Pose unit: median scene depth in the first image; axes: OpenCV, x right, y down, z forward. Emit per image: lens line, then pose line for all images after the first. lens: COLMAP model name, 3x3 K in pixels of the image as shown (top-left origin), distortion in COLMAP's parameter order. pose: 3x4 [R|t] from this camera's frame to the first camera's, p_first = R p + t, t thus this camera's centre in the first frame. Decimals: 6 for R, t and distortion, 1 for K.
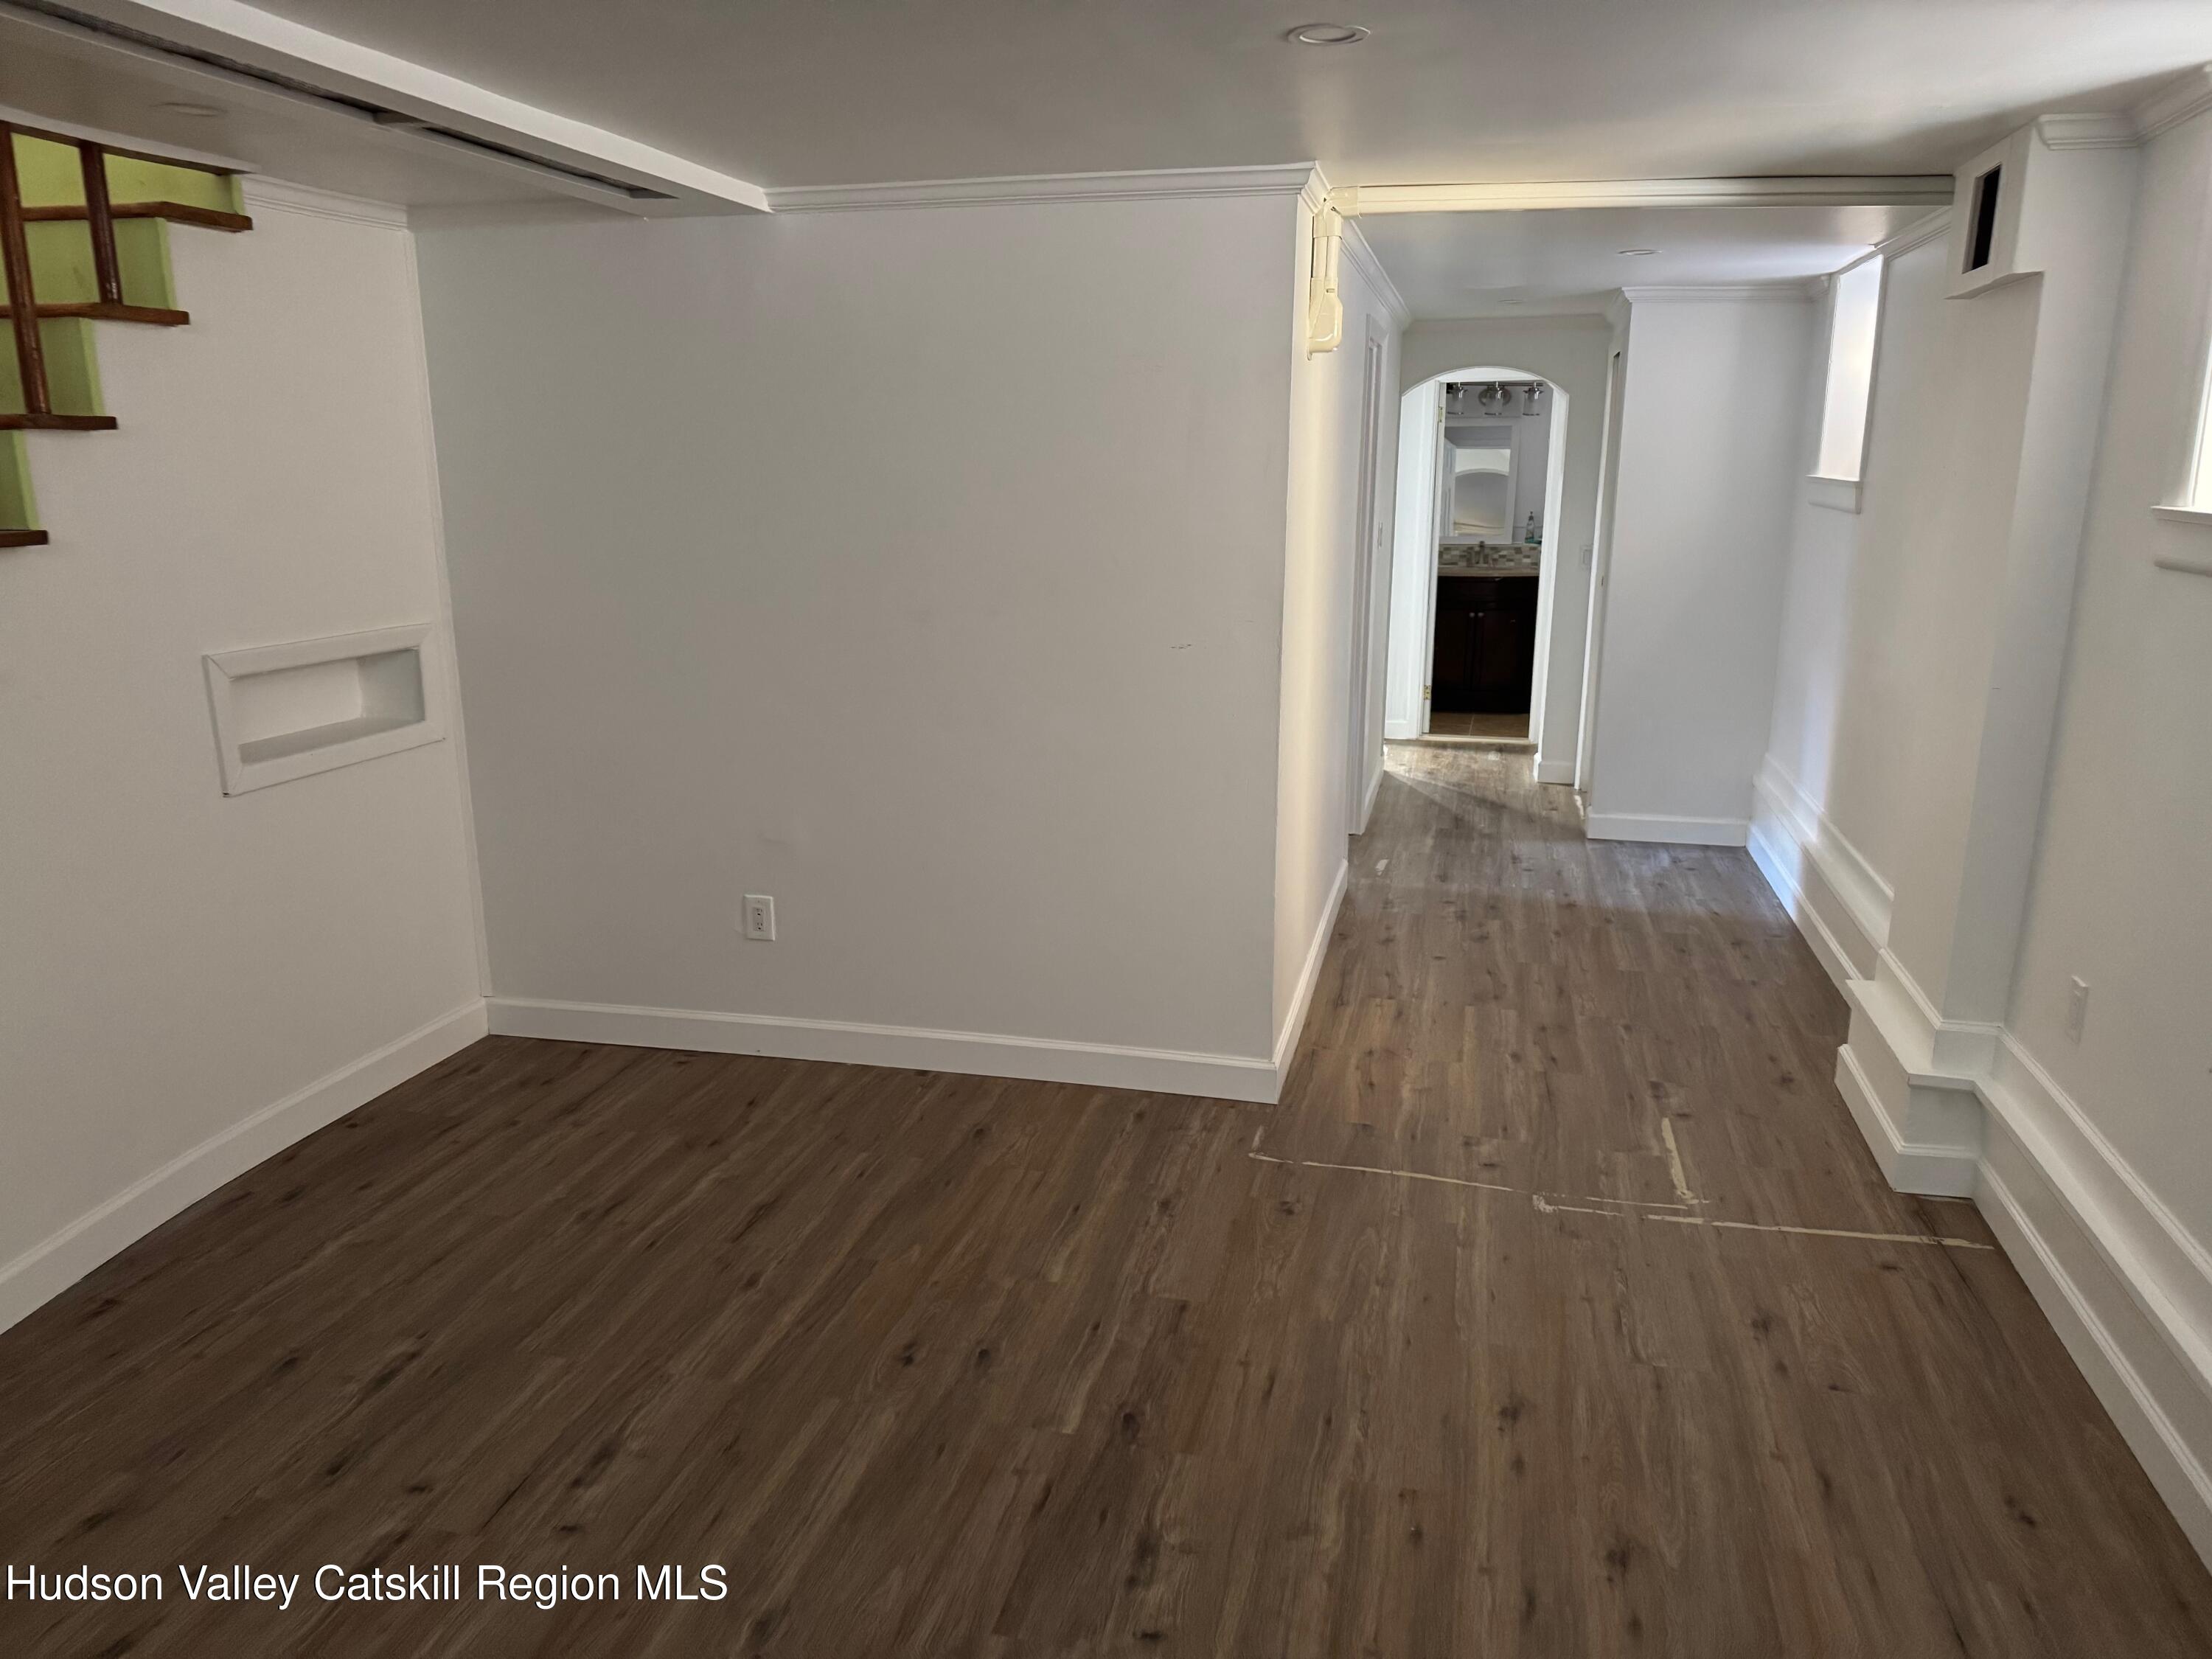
lens RADIAL K [[1572.6, 0, 1106.0], [0, 1572.6, 829.5], [0, 0, 1]] dist [0.039889, -0.045086]
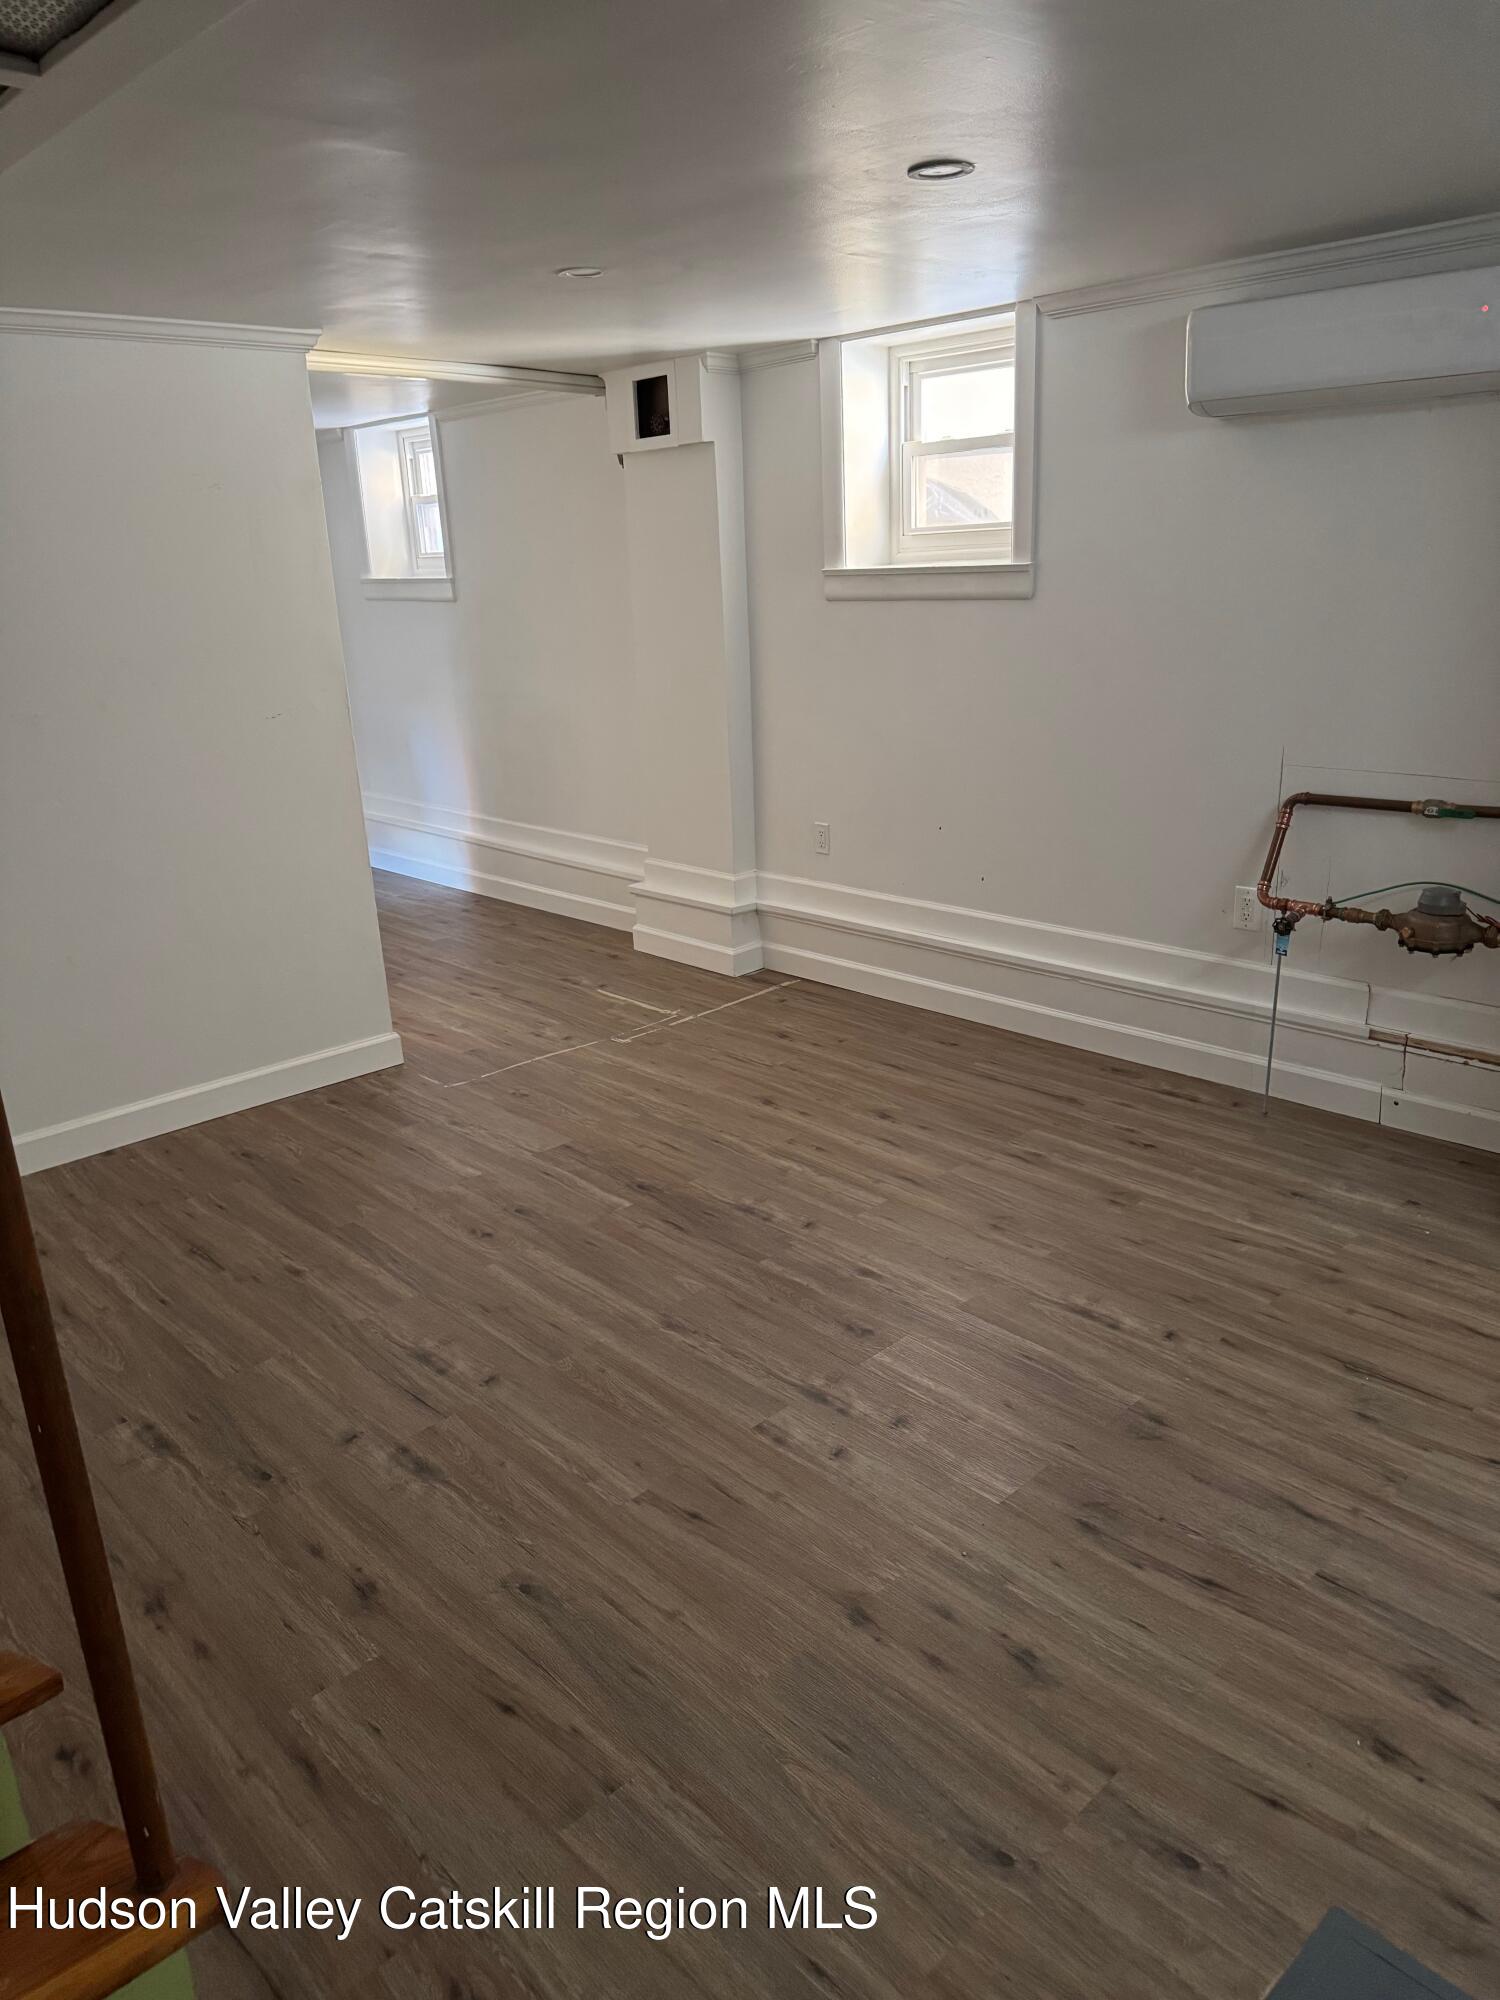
lens RADIAL K [[1421.9, 0, 763.3], [0, 1421.9, 1039.5], [0, 0, 1]] dist [0.039889, -0.045086]
pose [[0.531080, -0.294950, 0.794329, -0.783323], [0.236510, 0.951800, 0.195294, -0.007753], [-0.813644, 0.084150, 0.575241, 0.068104]]
